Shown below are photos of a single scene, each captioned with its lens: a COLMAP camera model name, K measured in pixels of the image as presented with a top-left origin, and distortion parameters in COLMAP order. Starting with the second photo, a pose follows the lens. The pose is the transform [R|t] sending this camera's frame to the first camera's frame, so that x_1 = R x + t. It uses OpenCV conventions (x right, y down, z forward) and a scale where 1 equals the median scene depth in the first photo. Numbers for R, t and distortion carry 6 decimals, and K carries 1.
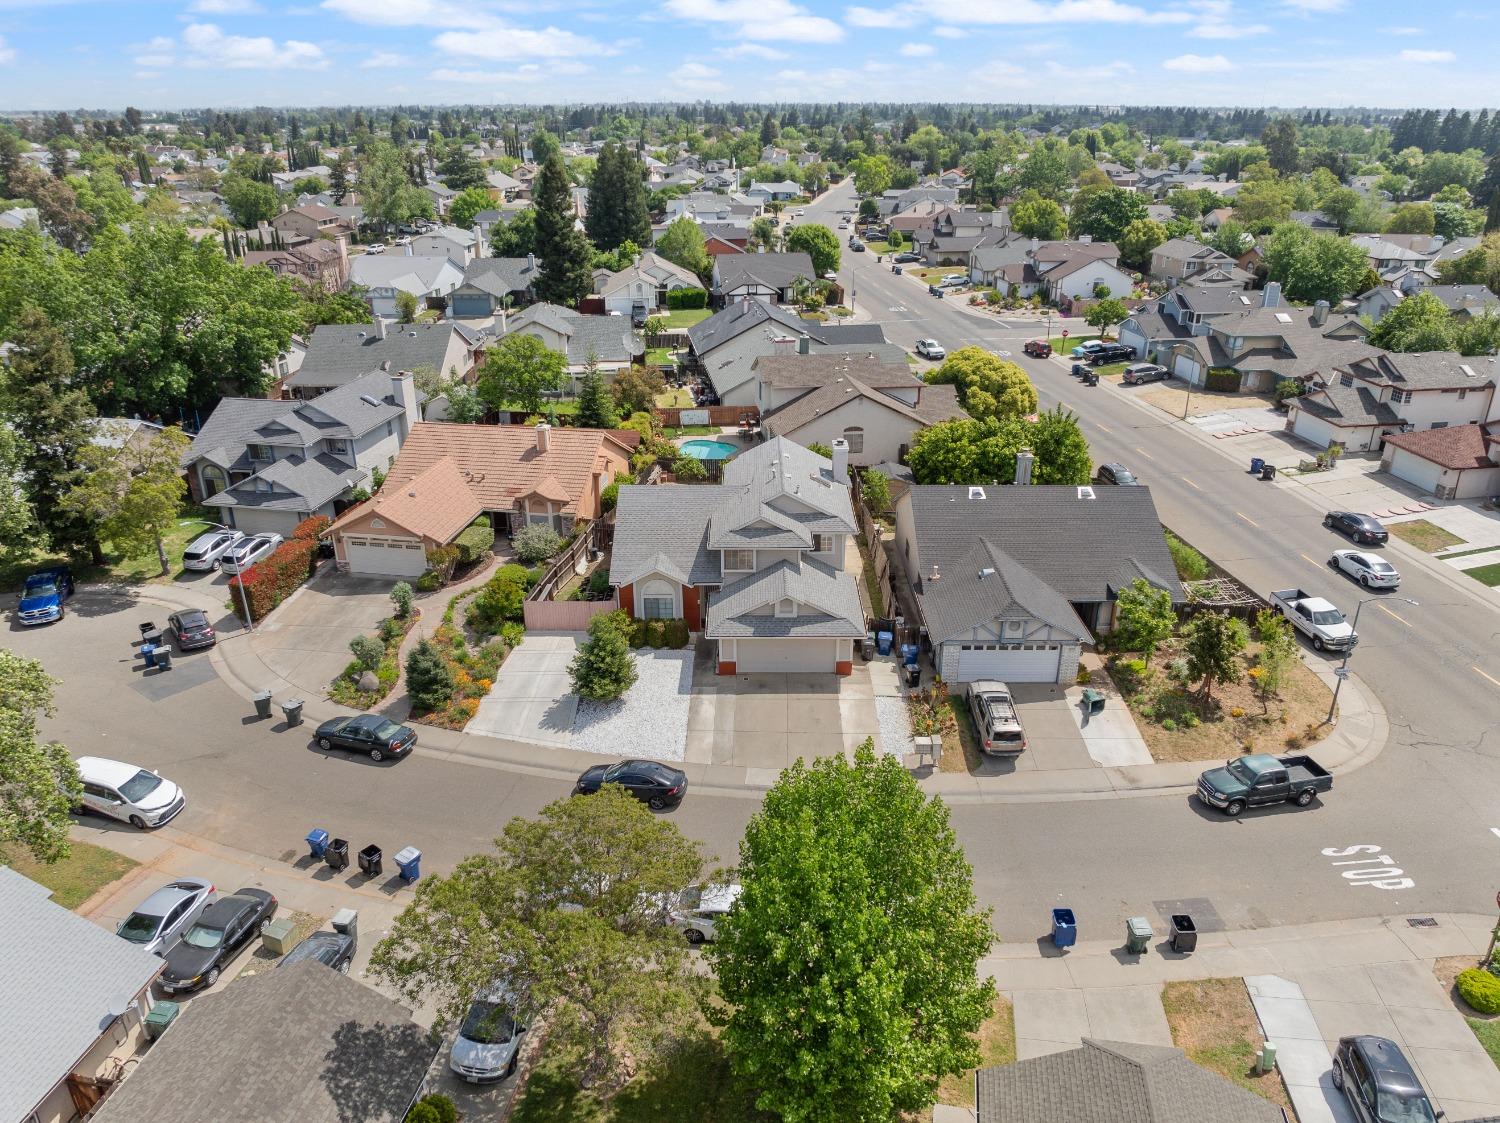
lens RADIAL K [[1051.8, 0, 751.9], [0, 1051.8, 569.2], [0, 0, 1]] dist [-0.058984, 0.031700]
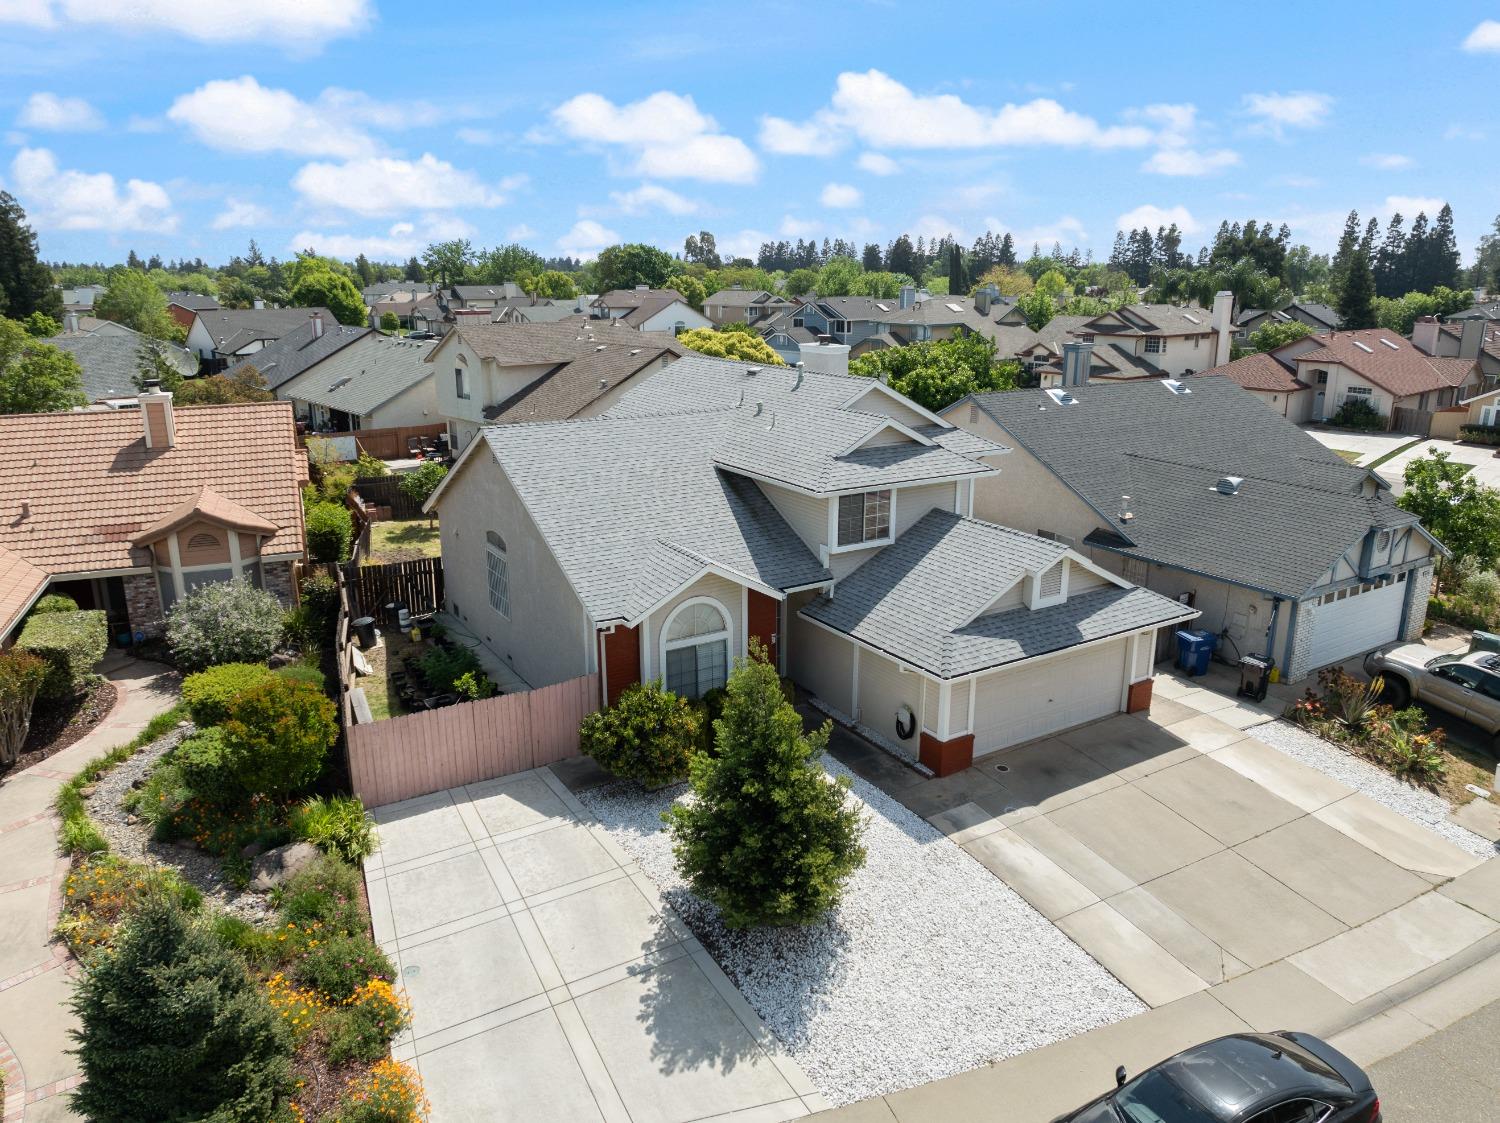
lens RADIAL K [[1054.2, 0, 751.8], [0, 1054.2, 559.2], [0, 0, 1]] dist [-0.041843, 0.005369]
pose [[0.846673, -0.140479, 0.513235, -0.250779], [0.216348, 0.972081, -0.090835, 0.033260], [-0.486146, 0.187945, 0.853428, 0.569313]]
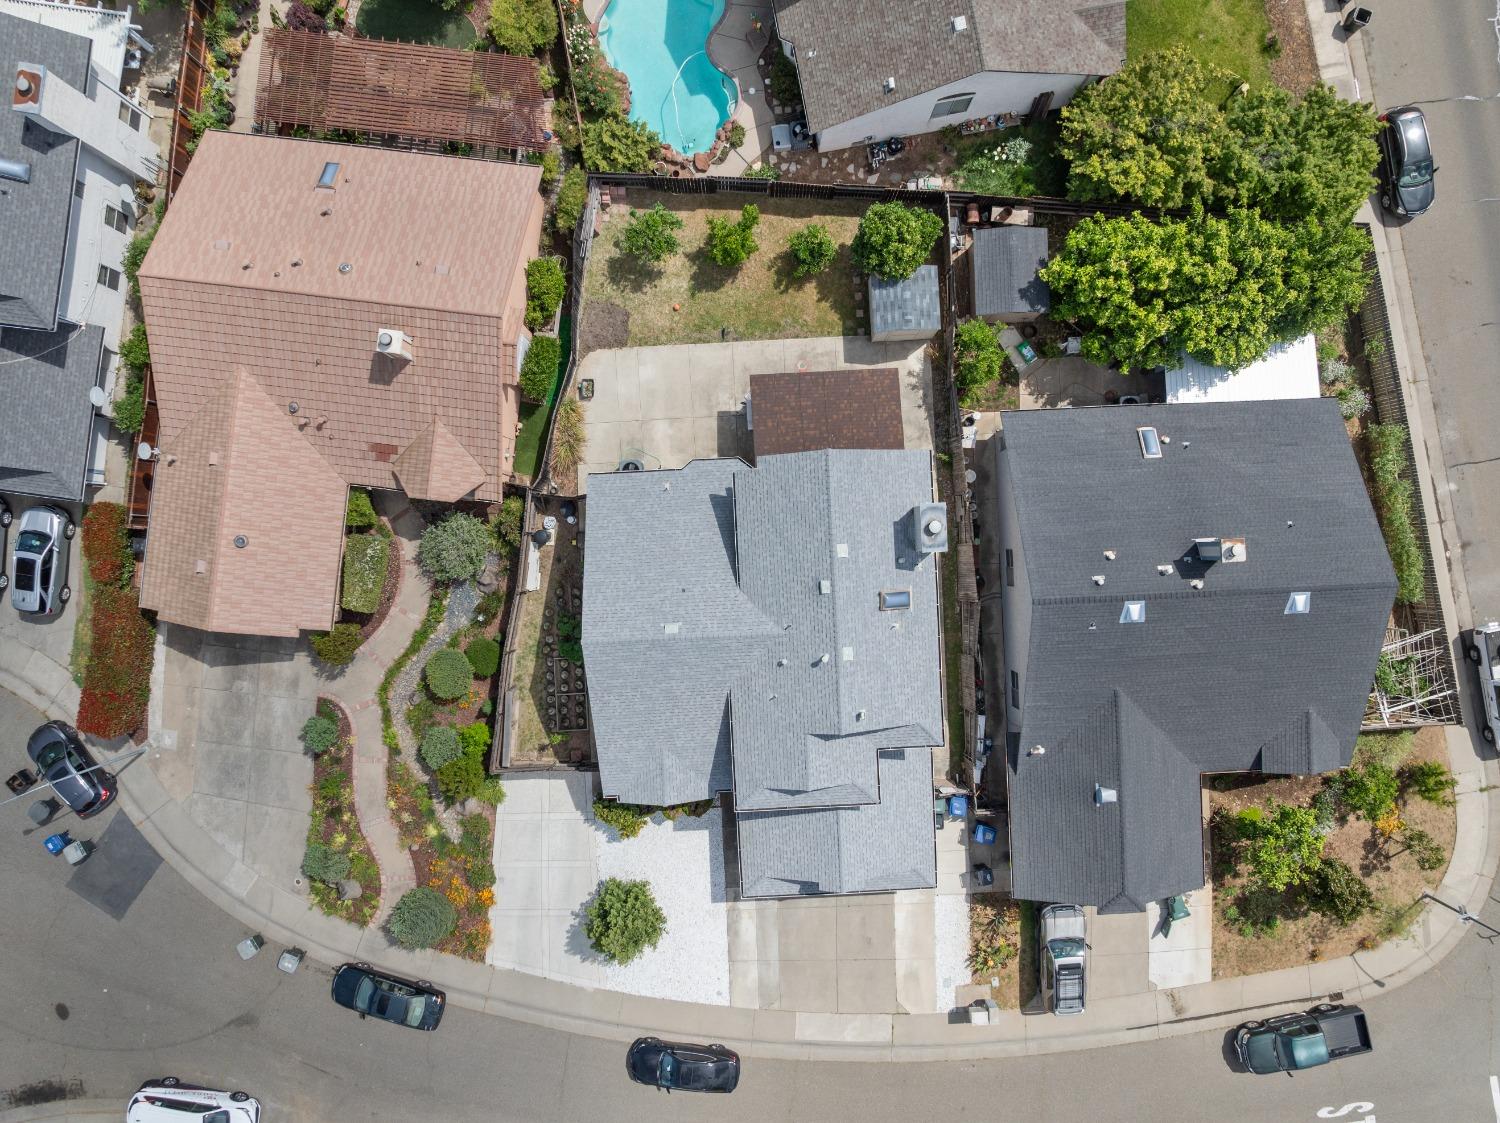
lens RADIAL K [[1054.2, 0, 751.8], [0, 1054.2, 559.2], [0, 0, 1]] dist [-0.041843, 0.005369]
pose [[0.998801, -0.048468, 0.006844, -0.024097], [0.013504, 0.407244, 0.913219, -0.662168], [-0.047049, -0.912032, 0.407411, 0.748972]]
